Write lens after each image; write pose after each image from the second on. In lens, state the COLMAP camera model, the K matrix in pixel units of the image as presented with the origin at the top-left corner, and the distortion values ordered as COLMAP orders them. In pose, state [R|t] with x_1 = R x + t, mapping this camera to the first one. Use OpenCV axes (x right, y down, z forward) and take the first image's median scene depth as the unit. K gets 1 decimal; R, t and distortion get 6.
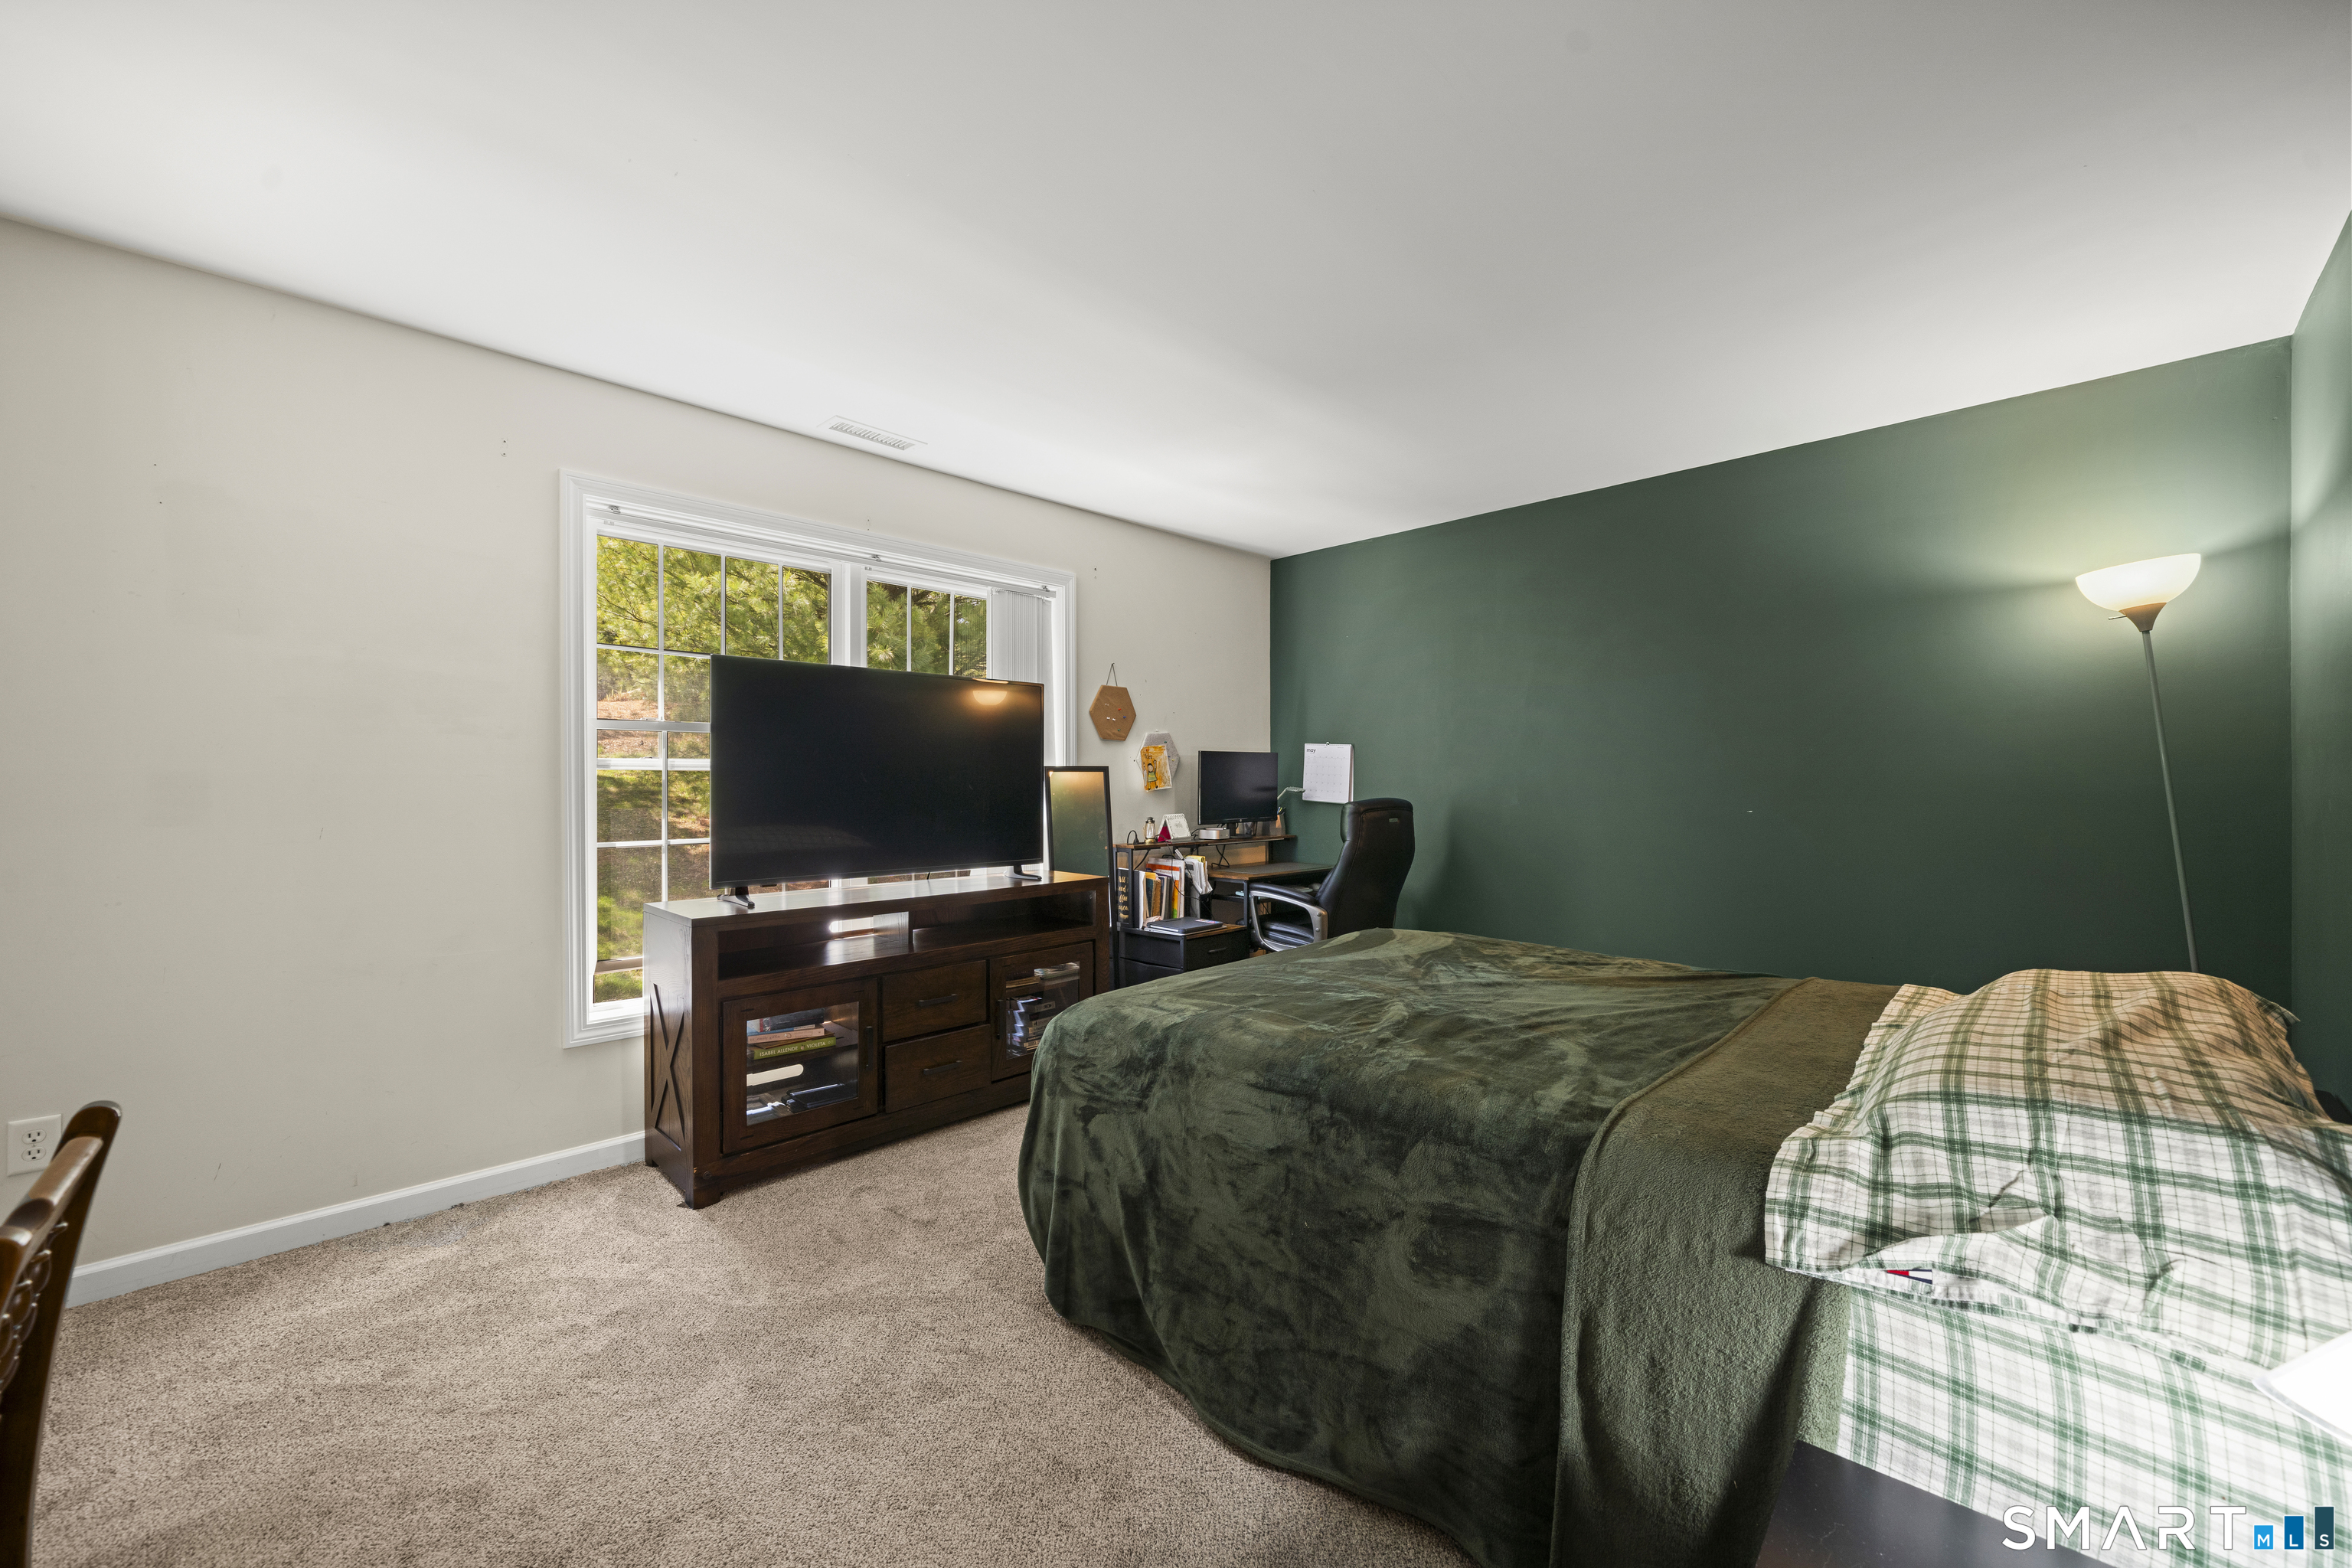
lens RADIAL K [[898.3, 0, 1176.0], [0, 898.3, 784.0], [0, 0, 1]] dist [0.000095, -0.000006]
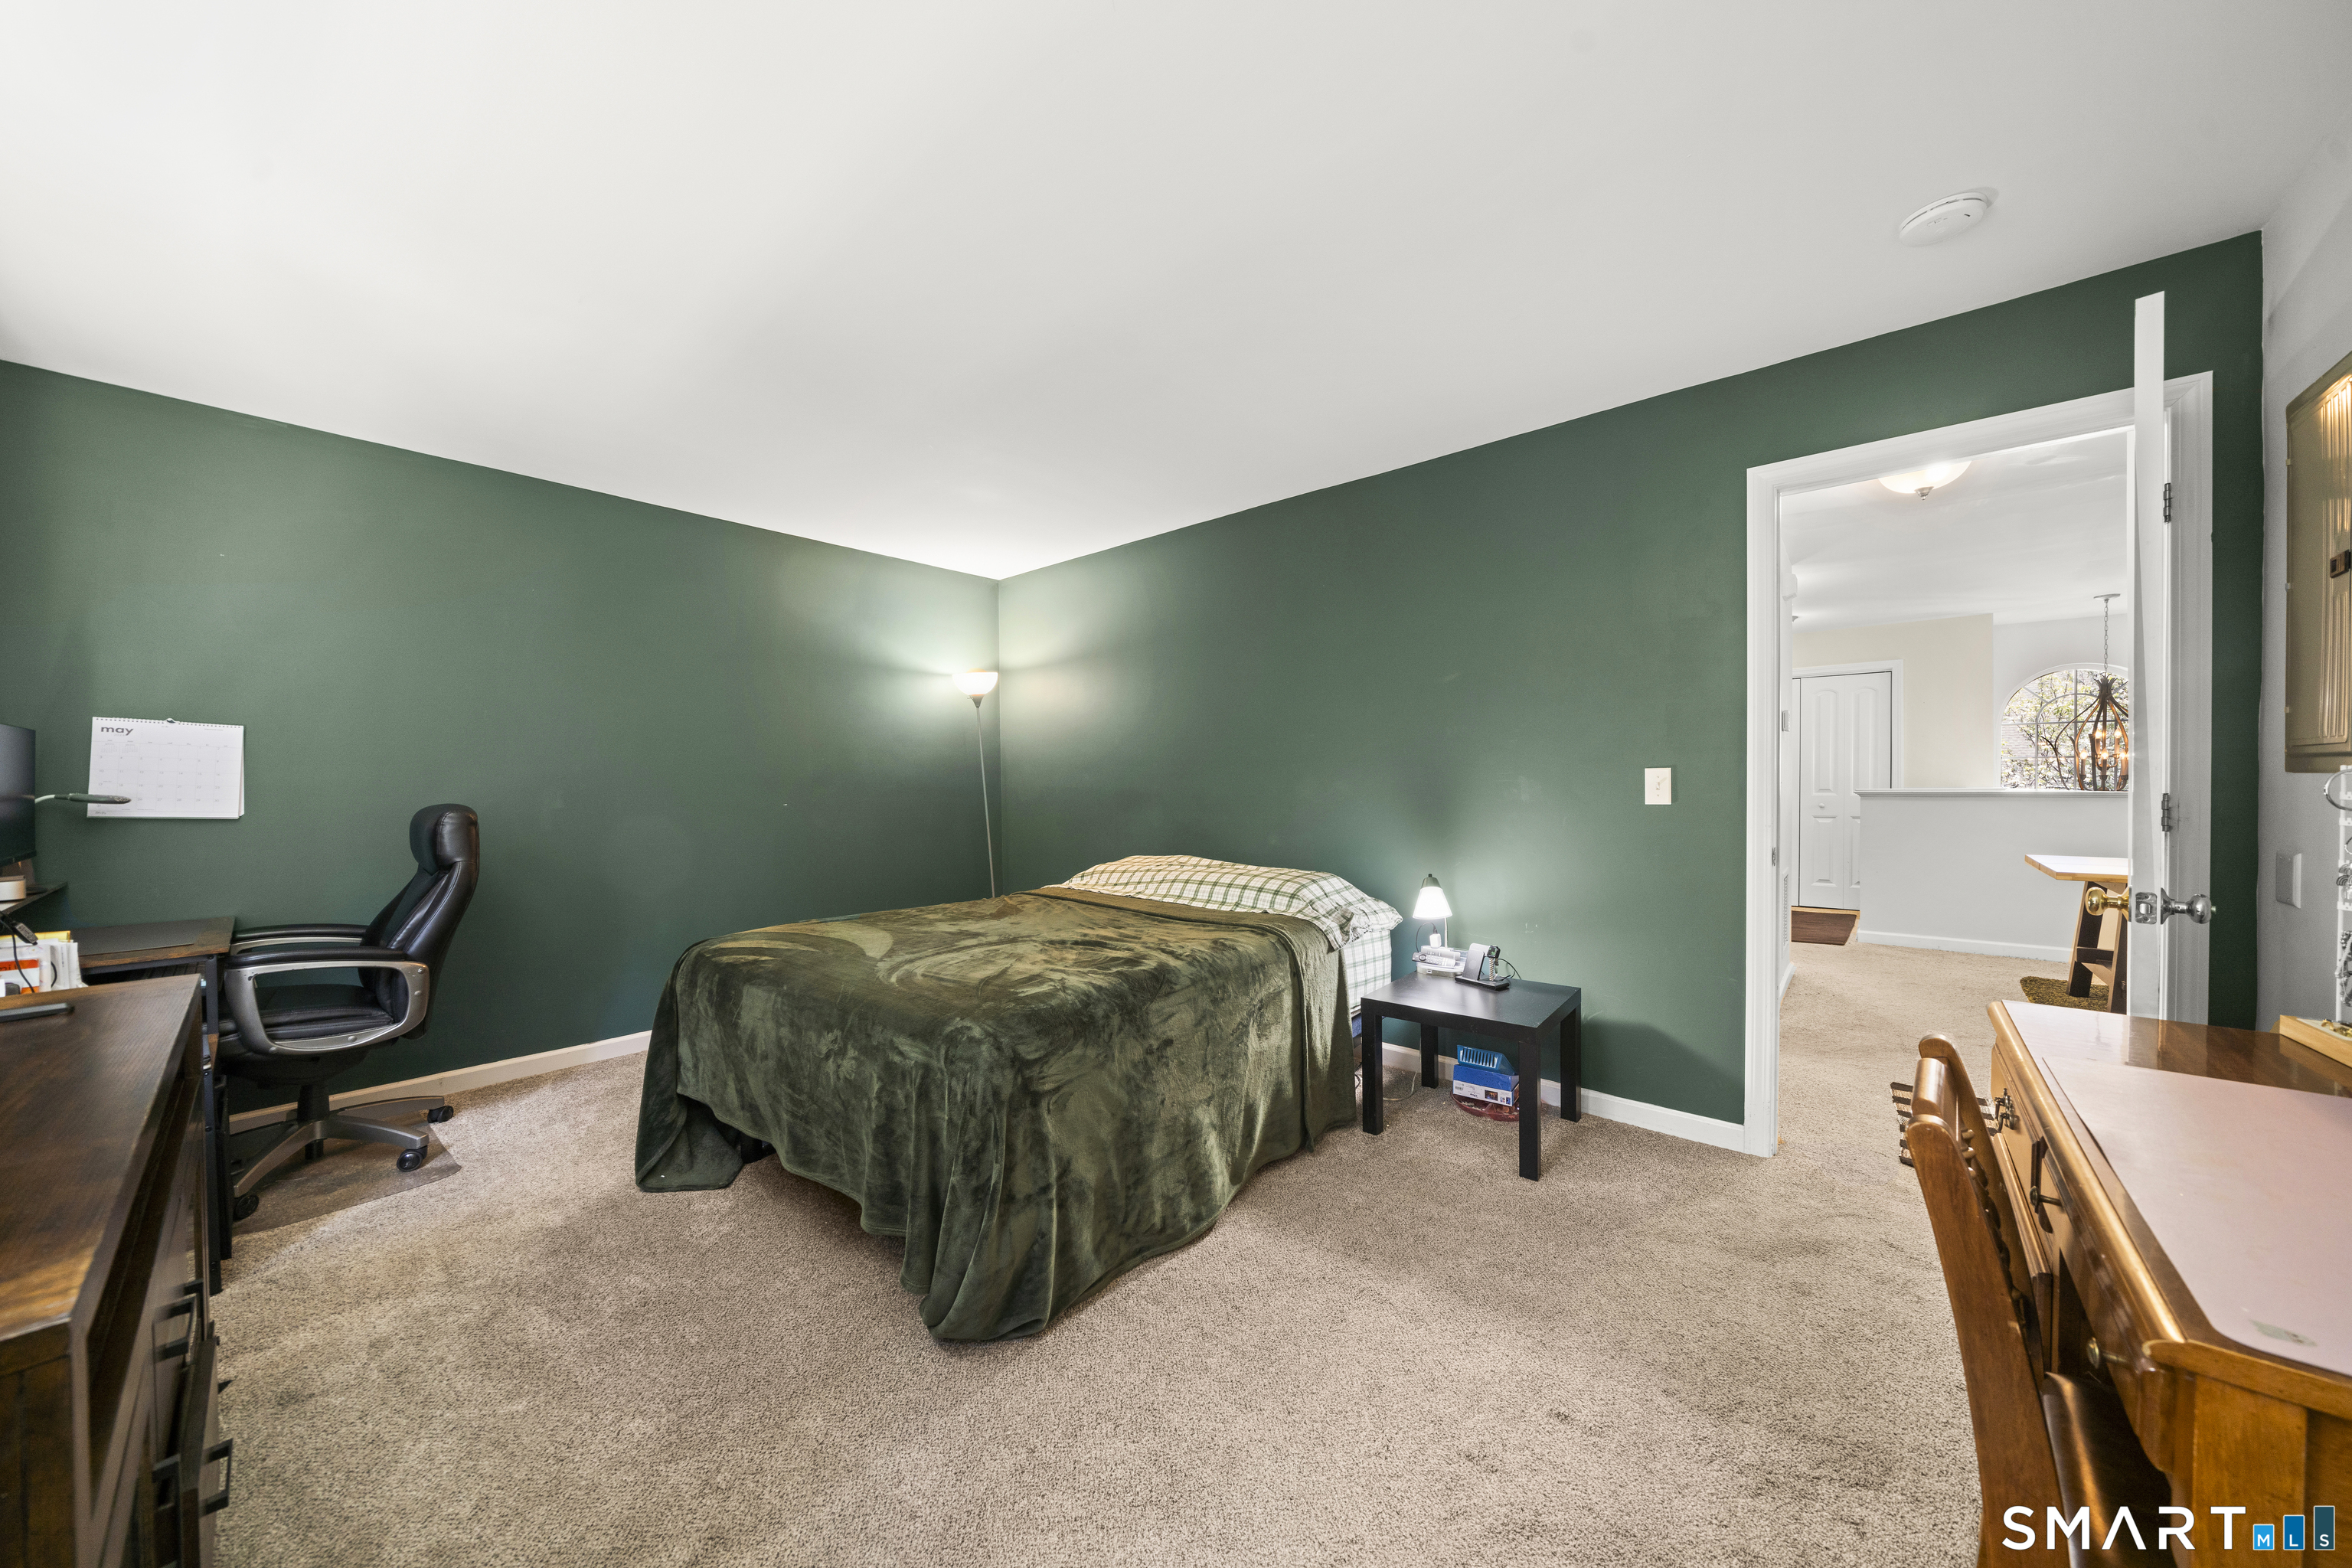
lens RADIAL K [[814.9, 0, 1134.8], [0, 814.9, 781.7], [0, 0, 1]] dist [-0.000545, 0.000075]
pose [[-0.034875, 0.000552, 0.999392, -0.501389], [0.007625, 0.999971, -0.000287, 0.001077], [-0.999363, 0.007610, -0.034878, 0.460612]]
